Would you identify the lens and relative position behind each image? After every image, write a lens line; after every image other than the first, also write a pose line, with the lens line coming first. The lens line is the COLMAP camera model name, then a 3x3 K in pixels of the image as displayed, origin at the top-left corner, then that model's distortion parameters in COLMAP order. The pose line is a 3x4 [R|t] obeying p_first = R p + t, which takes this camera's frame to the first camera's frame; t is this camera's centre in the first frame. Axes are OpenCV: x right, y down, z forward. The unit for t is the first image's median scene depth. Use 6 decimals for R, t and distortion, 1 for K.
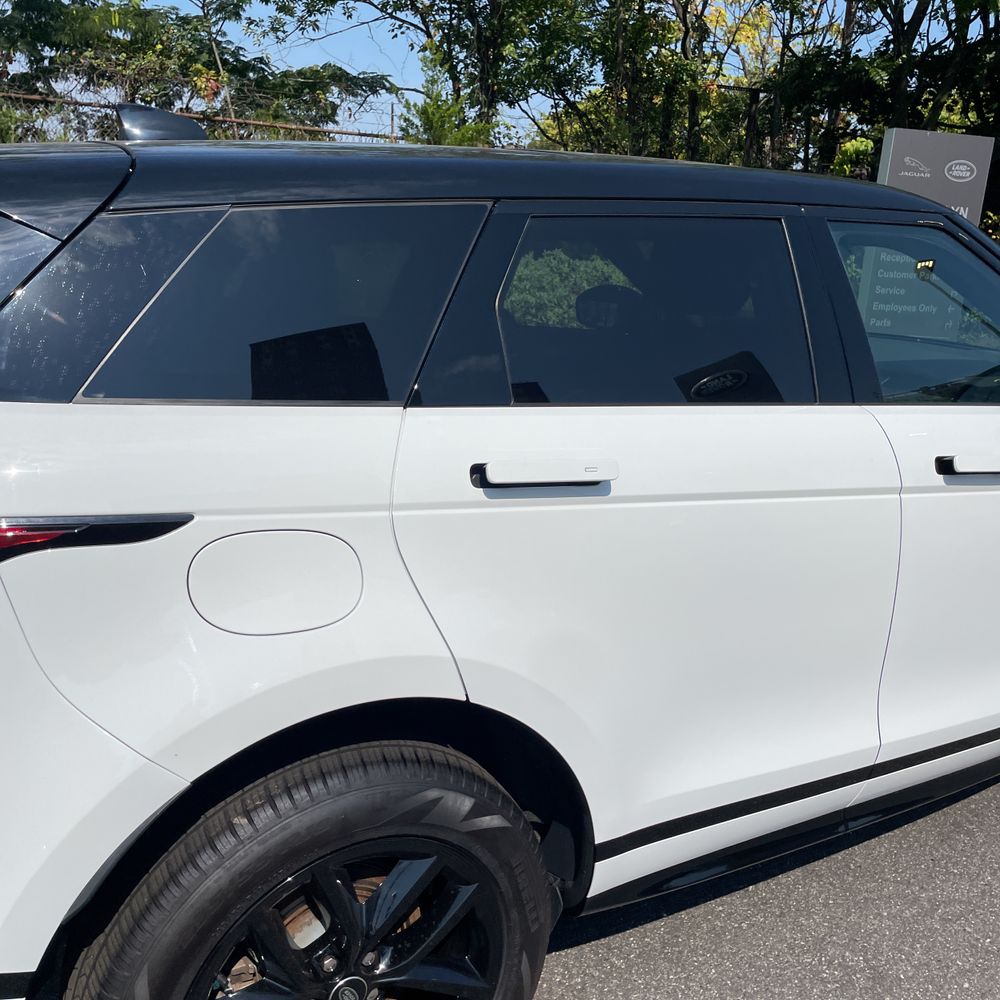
lens RADIAL K [[1031.5, 0, 501.8], [0, 1031.5, 493.7], [0, 0, 1]] dist [0.022963, 0.000000]
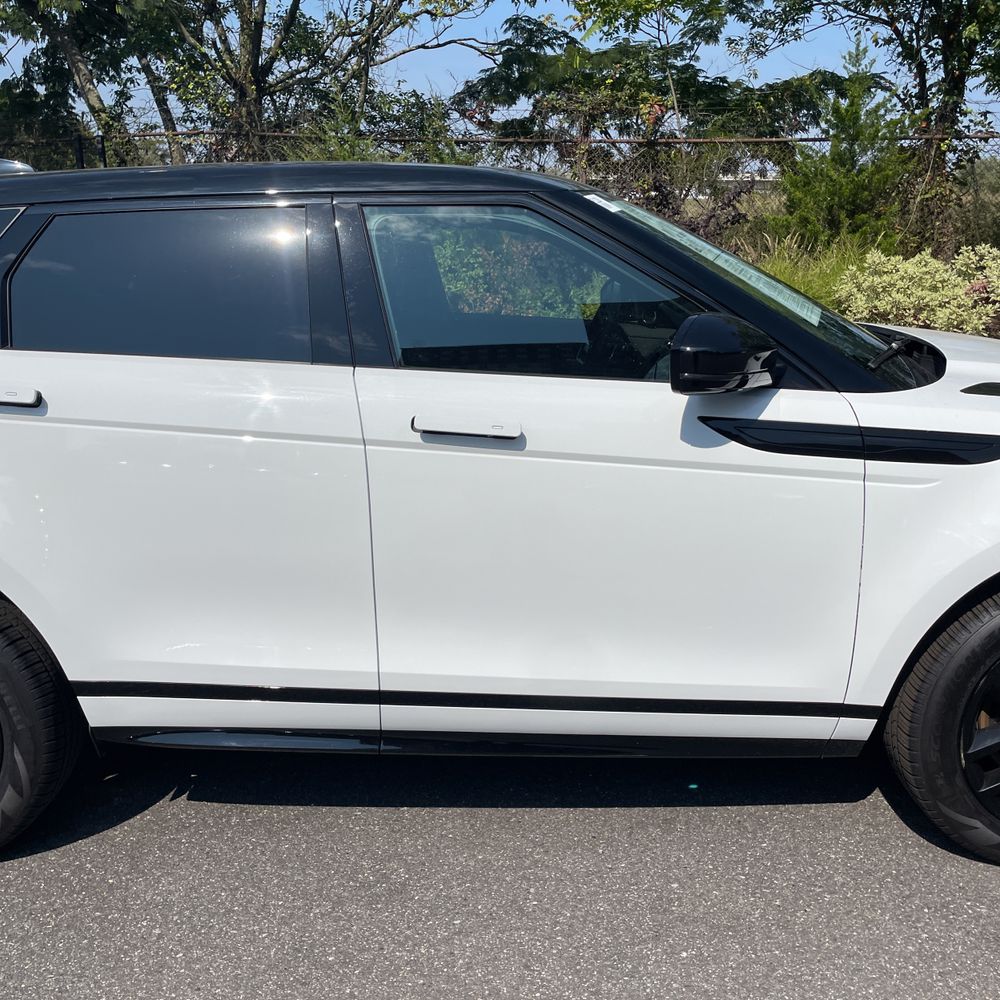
lens RADIAL K [[1031.5, 0, 505.9], [0, 1031.5, 502.4], [0, 0, 1]] dist [0.022963, 0.000000]
pose [[0.840200, 0.086508, -0.535332, 0.968518], [-0.090447, 0.995721, 0.018950, 0.023605], [0.534681, 0.032498, 0.844429, 0.118691]]
